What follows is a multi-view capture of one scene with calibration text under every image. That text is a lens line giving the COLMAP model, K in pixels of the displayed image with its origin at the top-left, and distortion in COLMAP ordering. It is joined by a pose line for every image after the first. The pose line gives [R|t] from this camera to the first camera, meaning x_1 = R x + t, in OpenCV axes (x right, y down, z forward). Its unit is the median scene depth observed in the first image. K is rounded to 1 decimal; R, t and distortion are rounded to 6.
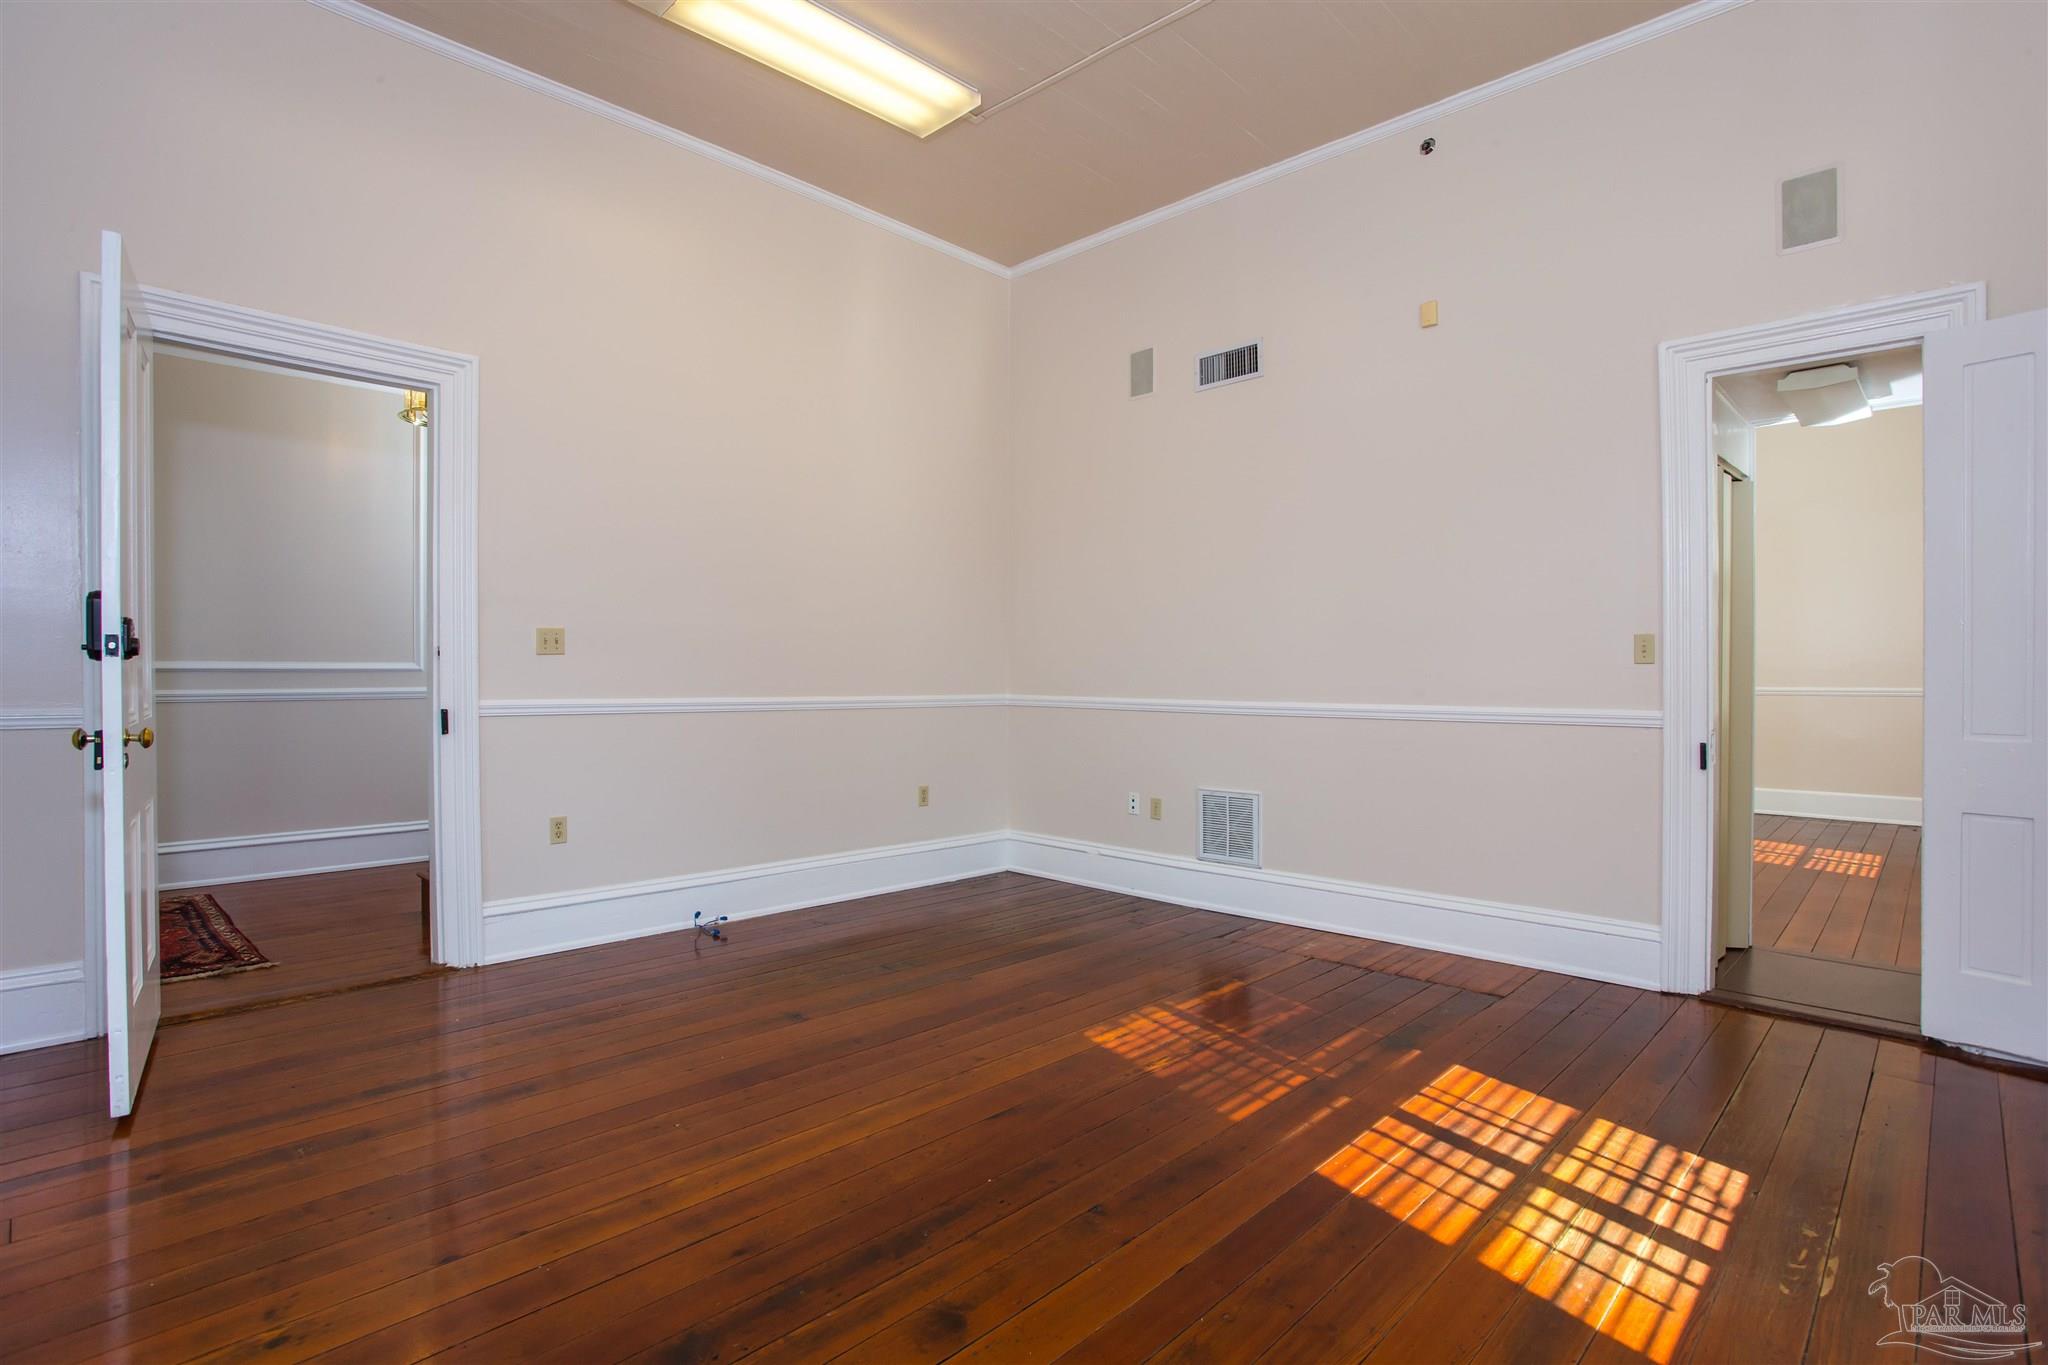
lens RADIAL K [[1017.9, 0, 1057.7], [0, 1017.9, 681.3], [0, 0, 1]] dist [-0.078211, 0.063249]
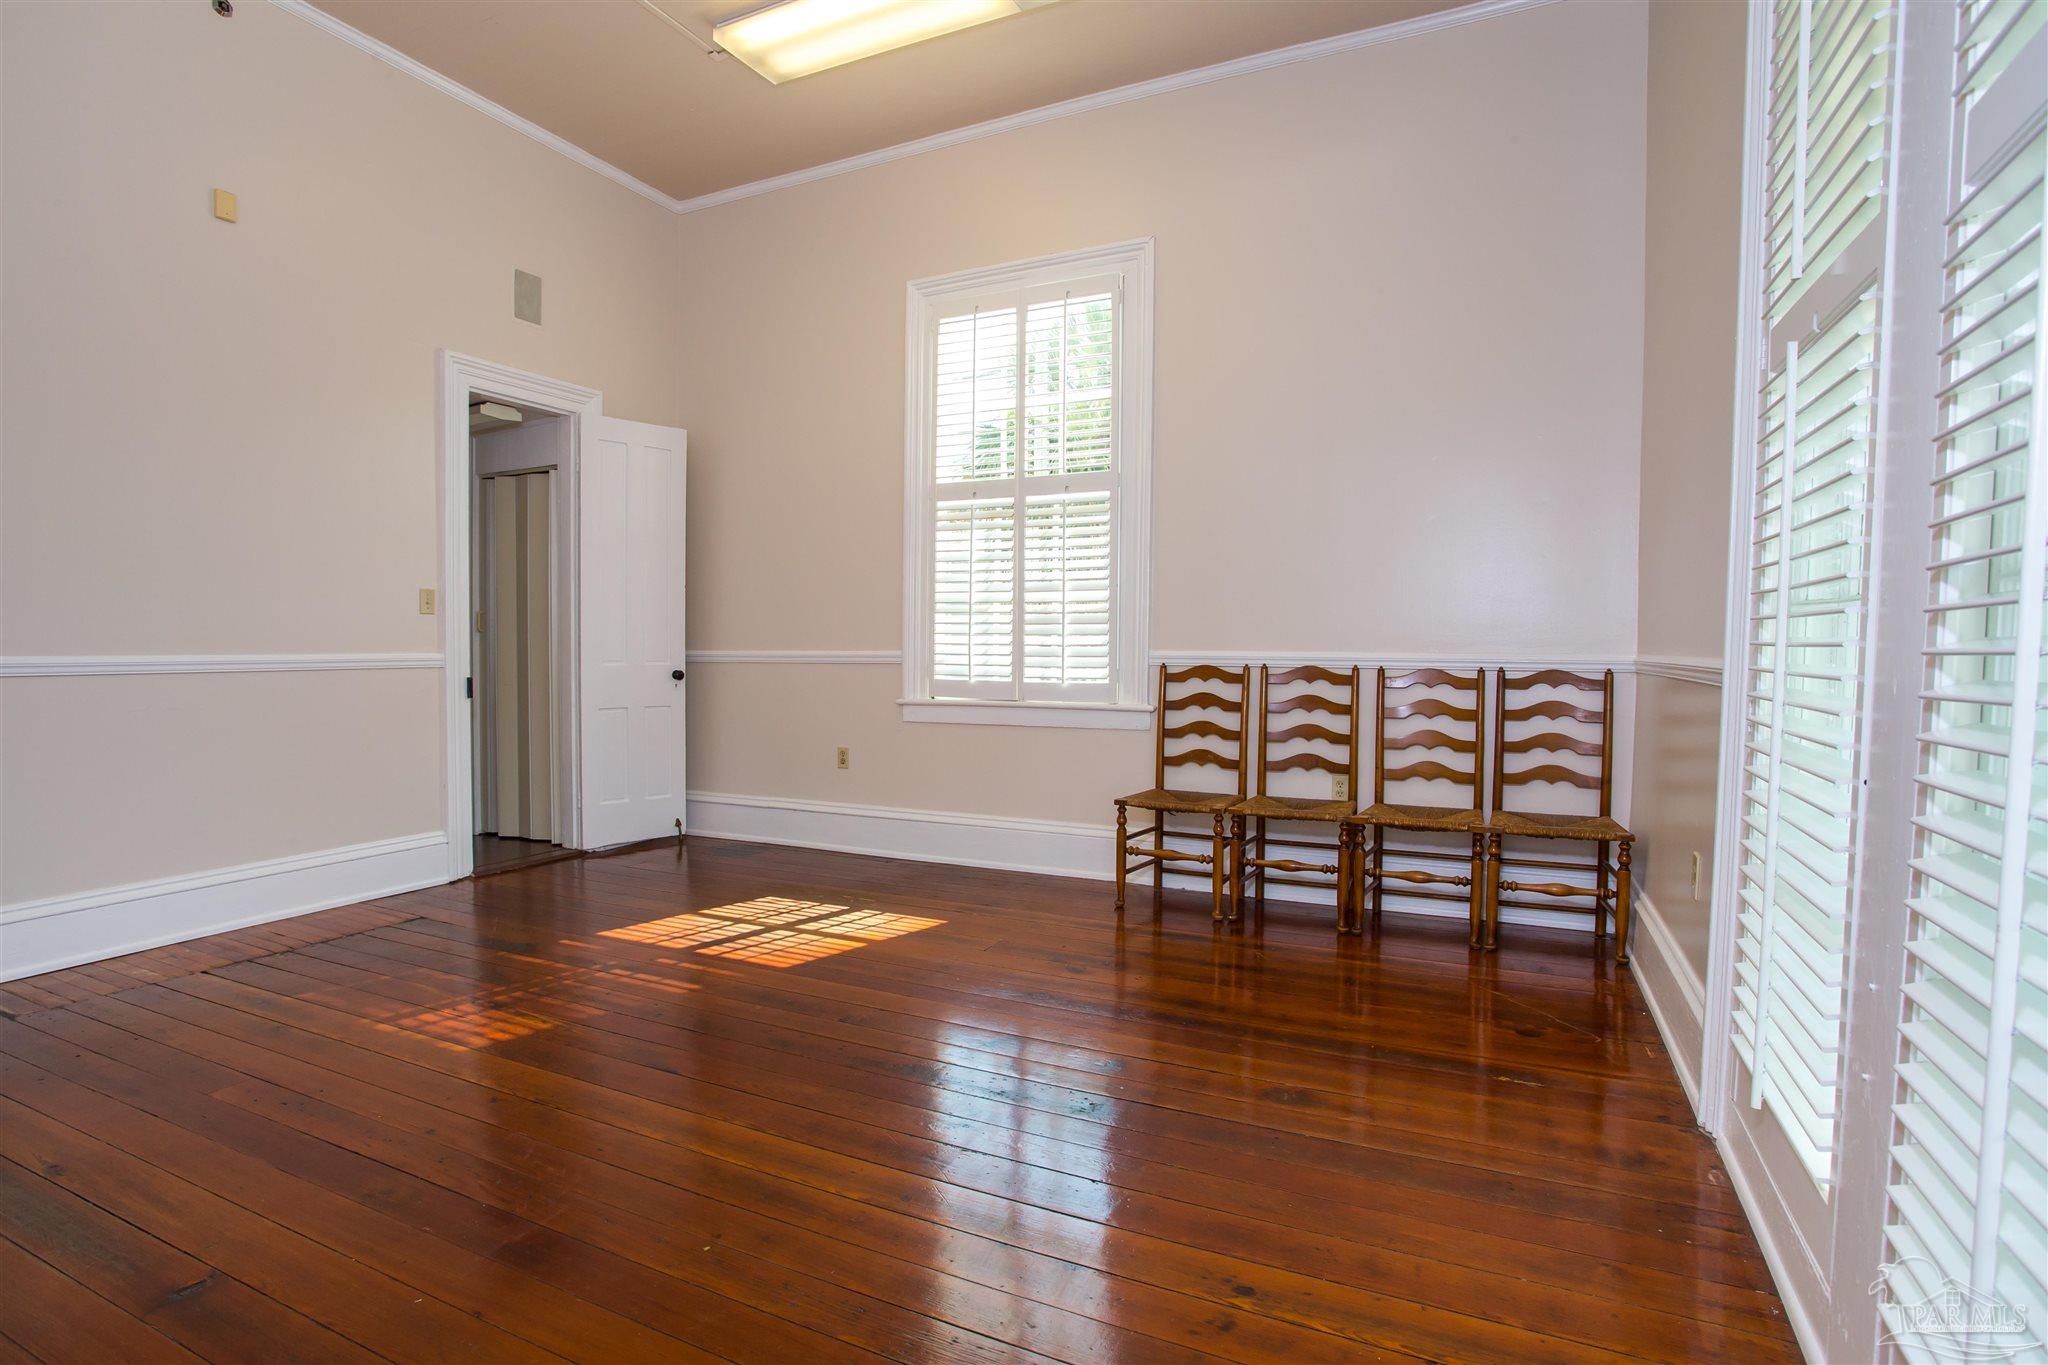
lens RADIAL K [[991.3, 0, 1009.4], [0, 991.3, 680.2], [0, 0, 1]] dist [-0.080175, 0.035444]
pose [[-0.277833, -0.038236, 0.959868, -1.072974], [0.000755, 0.999199, 0.040021, 0.023813], [-0.960629, 0.011844, -0.277581, 0.997151]]
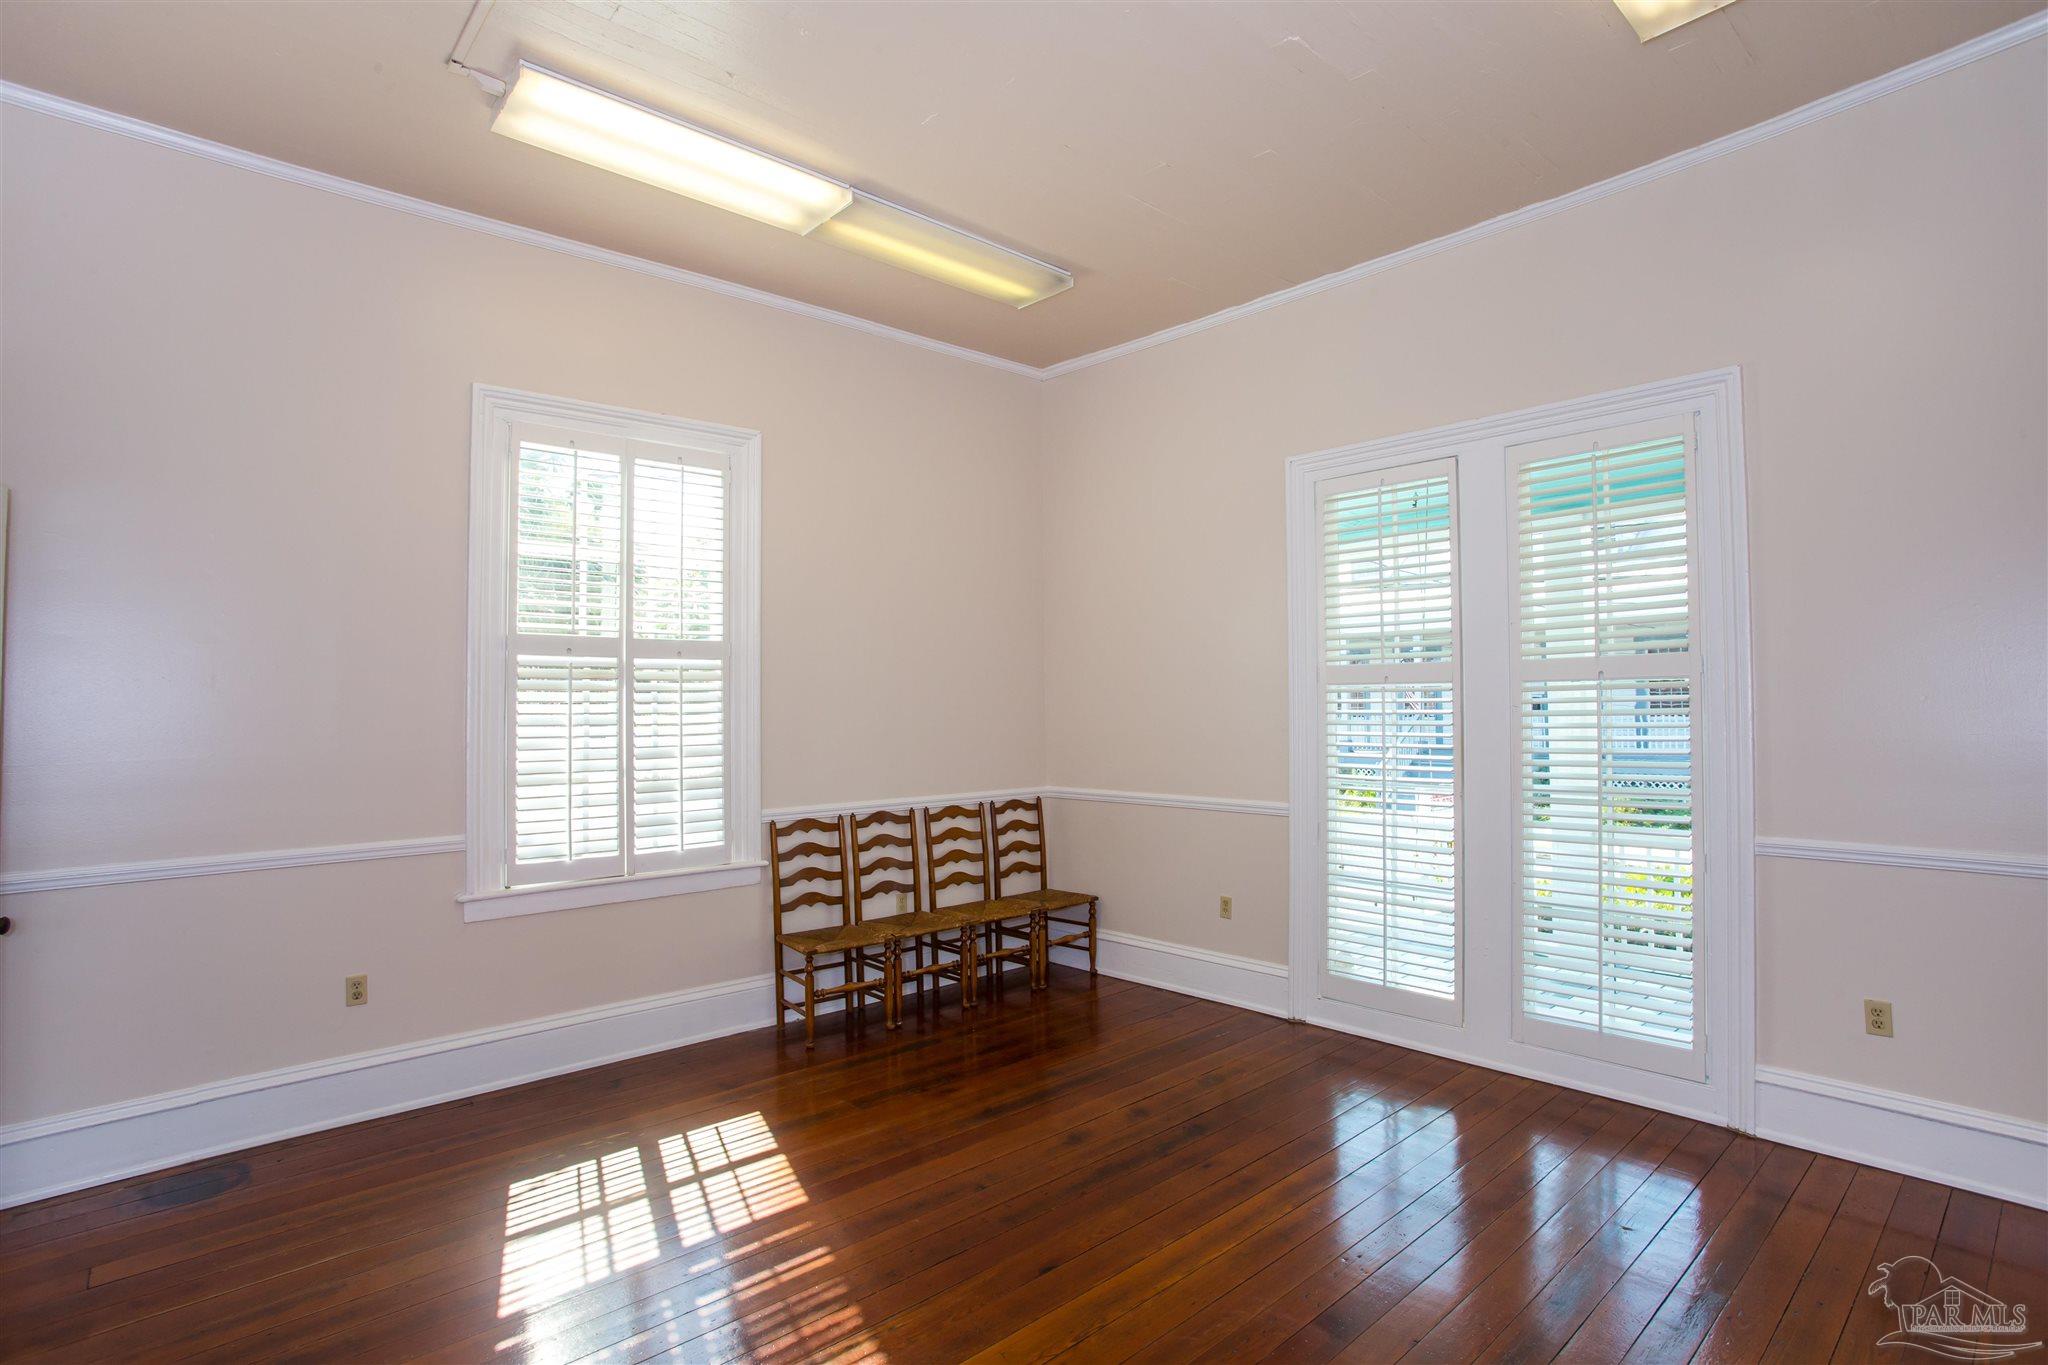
lens RADIAL K [[991.3, 0, 1009.4], [0, 991.3, 680.2], [0, 0, 1]] dist [-0.080175, 0.035444]
pose [[-0.993607, 0.013948, 0.112031, -0.149988], [0.011542, 0.999689, -0.022101, -0.160689], [-0.112304, -0.020666, -0.993459, 2.109167]]
